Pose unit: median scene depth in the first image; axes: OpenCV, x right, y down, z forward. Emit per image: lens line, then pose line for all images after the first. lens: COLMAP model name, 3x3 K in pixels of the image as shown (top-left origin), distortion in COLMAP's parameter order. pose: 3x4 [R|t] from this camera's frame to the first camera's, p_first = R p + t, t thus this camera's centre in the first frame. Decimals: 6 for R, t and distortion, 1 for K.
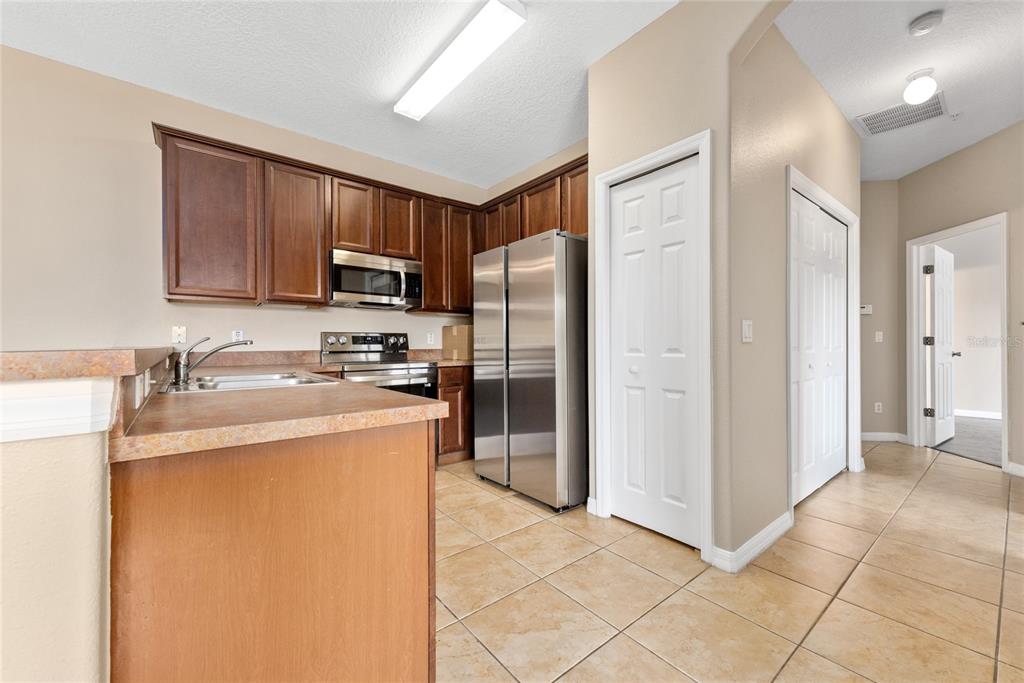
lens RADIAL K [[404.0, 0, 514.4], [0, 404.0, 341.1], [0, 0, 1]] dist [-0.000308, -0.000210]
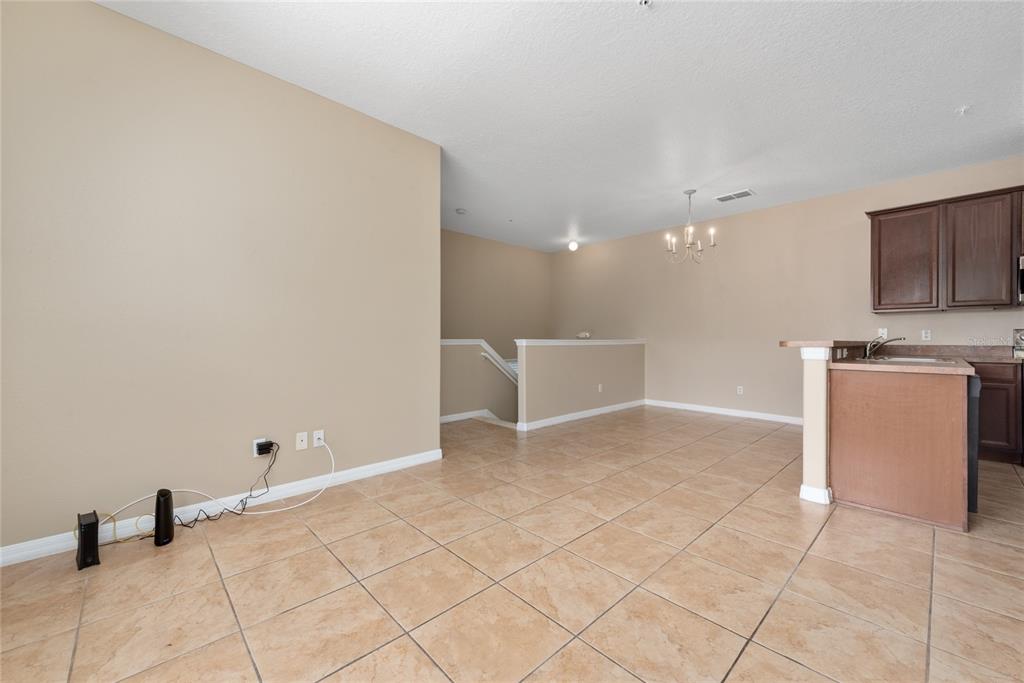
lens RADIAL K [[404.0, 0, 514.4], [0, 404.0, 341.1], [0, 0, 1]] dist [-0.000308, -0.000210]
pose [[0.072291, 0.006694, -0.997361, 0.579003], [0.002085, 0.999974, 0.006863, -0.000282], [0.997381, -0.002576, 0.072275, -0.499709]]
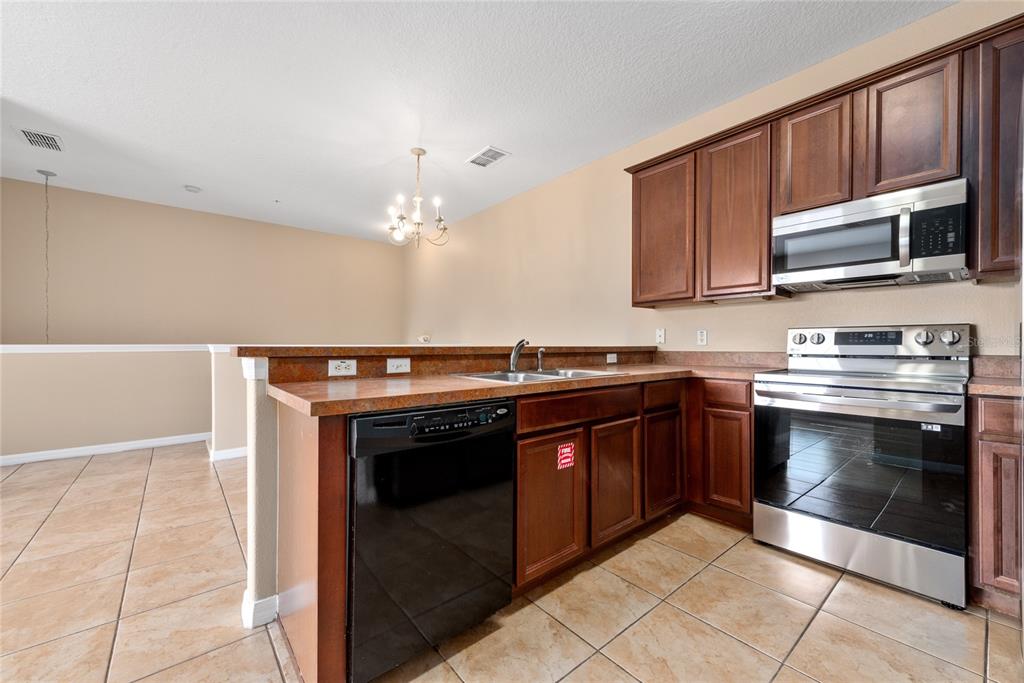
lens RADIAL K [[406.1, 0, 521.9], [0, 406.1, 343.4], [0, 0, 1]] dist [0.012214, -0.000245]
pose [[0.018722, 0.001450, -0.999824, 0.298574], [0.003833, 0.999991, 0.001522, 0.002788], [0.999817, -0.003861, 0.018716, 0.513754]]
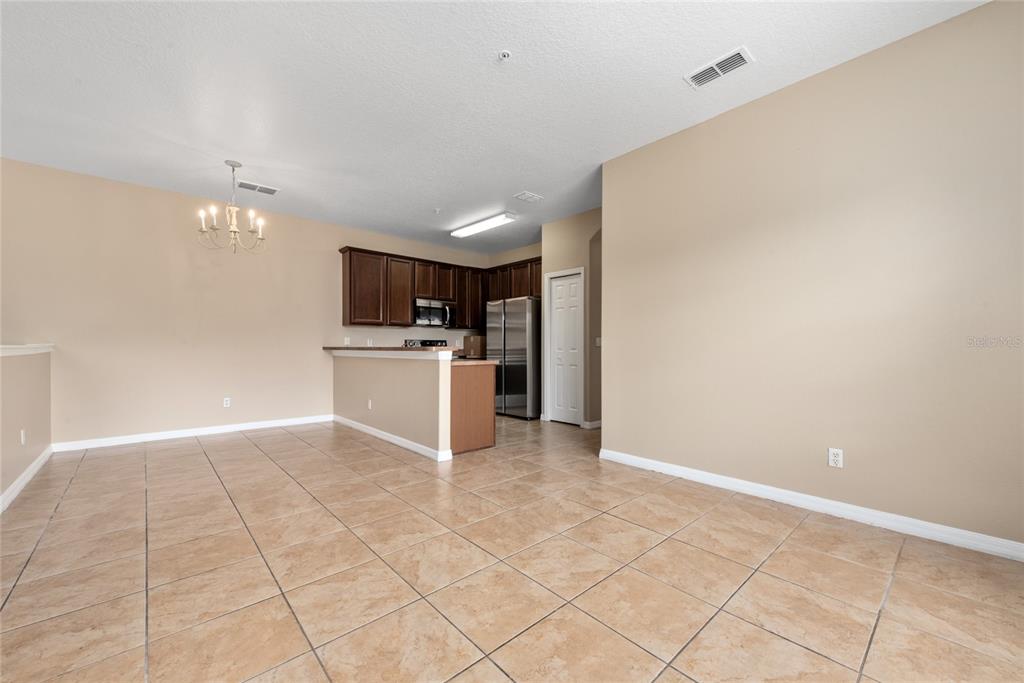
lens RADIAL K [[404.2, 0, 510.8], [0, 404.2, 350.2], [0, 0, 1]] dist [0.011654, -0.000151]
pose [[0.998552, 0.005333, 0.053527, -0.088212], [-0.006066, 0.999890, 0.013548, -0.001280], [-0.053449, -0.013853, 0.998475, -1.013180]]
